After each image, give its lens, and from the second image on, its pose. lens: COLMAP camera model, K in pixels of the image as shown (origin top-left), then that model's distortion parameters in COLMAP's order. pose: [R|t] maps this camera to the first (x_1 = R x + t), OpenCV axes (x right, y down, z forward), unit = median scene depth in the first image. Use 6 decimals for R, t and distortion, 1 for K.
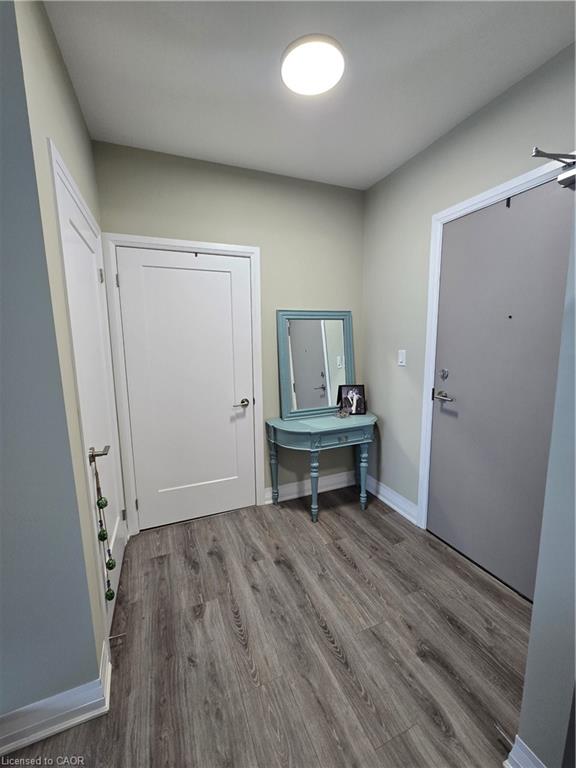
lens RADIAL K [[315.8, 0, 283.8], [0, 315.8, 386.0], [0, 0, 1]] dist [-0.002883, -0.000745]
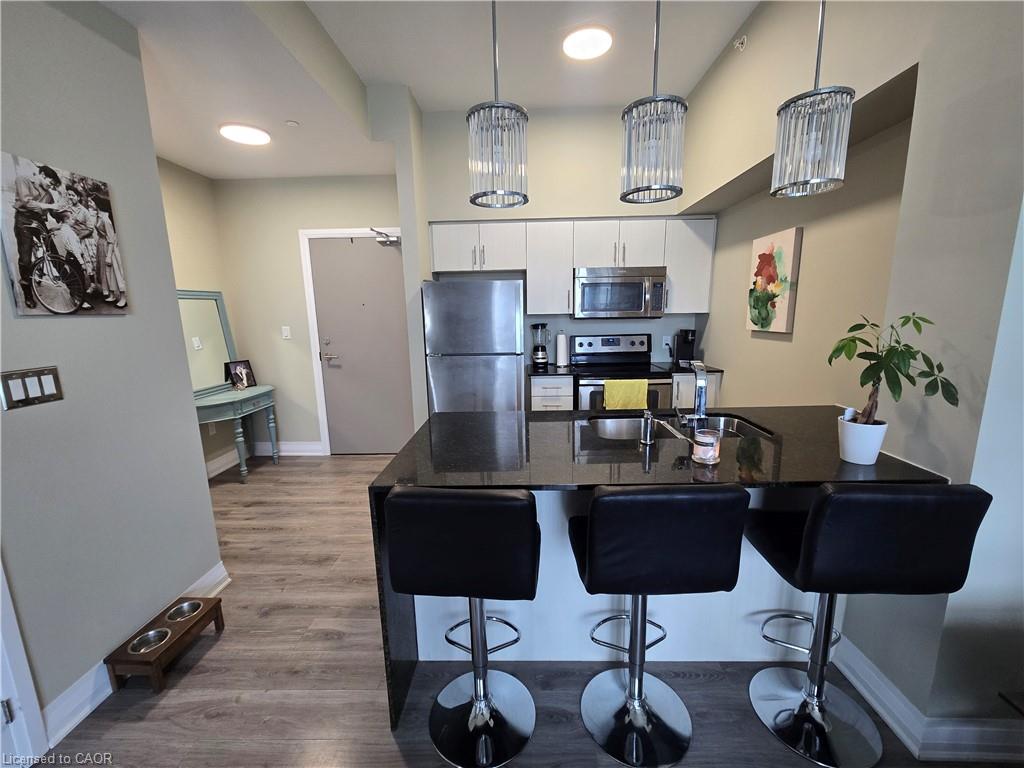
lens RADIAL K [[421.0, 0, 513.9], [0, 421.0, 387.7], [0, 0, 1]] dist [-0.002883, -0.000745]
pose [[0.403745, -0.157109, 0.901281, -0.788461], [0.145562, 0.983627, 0.106256, 0.078105], [-0.903217, 0.088292, 0.420004, -0.498044]]
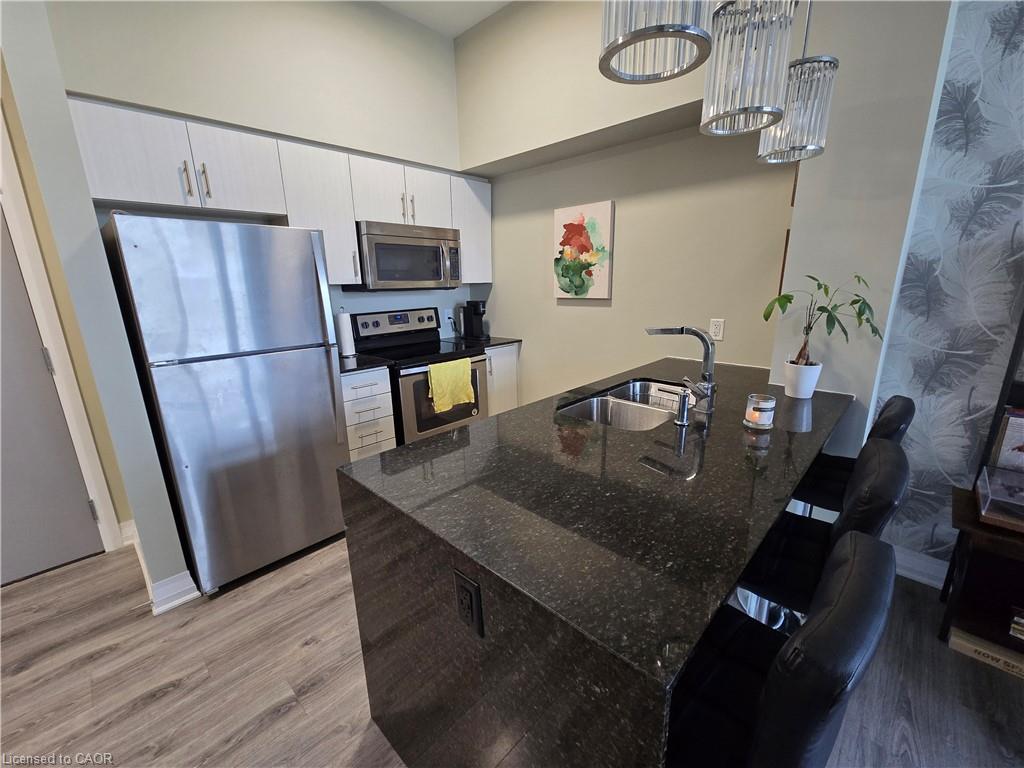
lens RADIAL K [[421.0, 0, 513.7], [0, 421.0, 387.7], [0, 0, 1]] dist [-0.002883, -0.000745]
pose [[-0.400311, -0.204602, 0.893246, -0.534930], [0.157061, 0.945013, 0.286847, 0.014563], [-0.902819, 0.255123, -0.346164, -0.001303]]
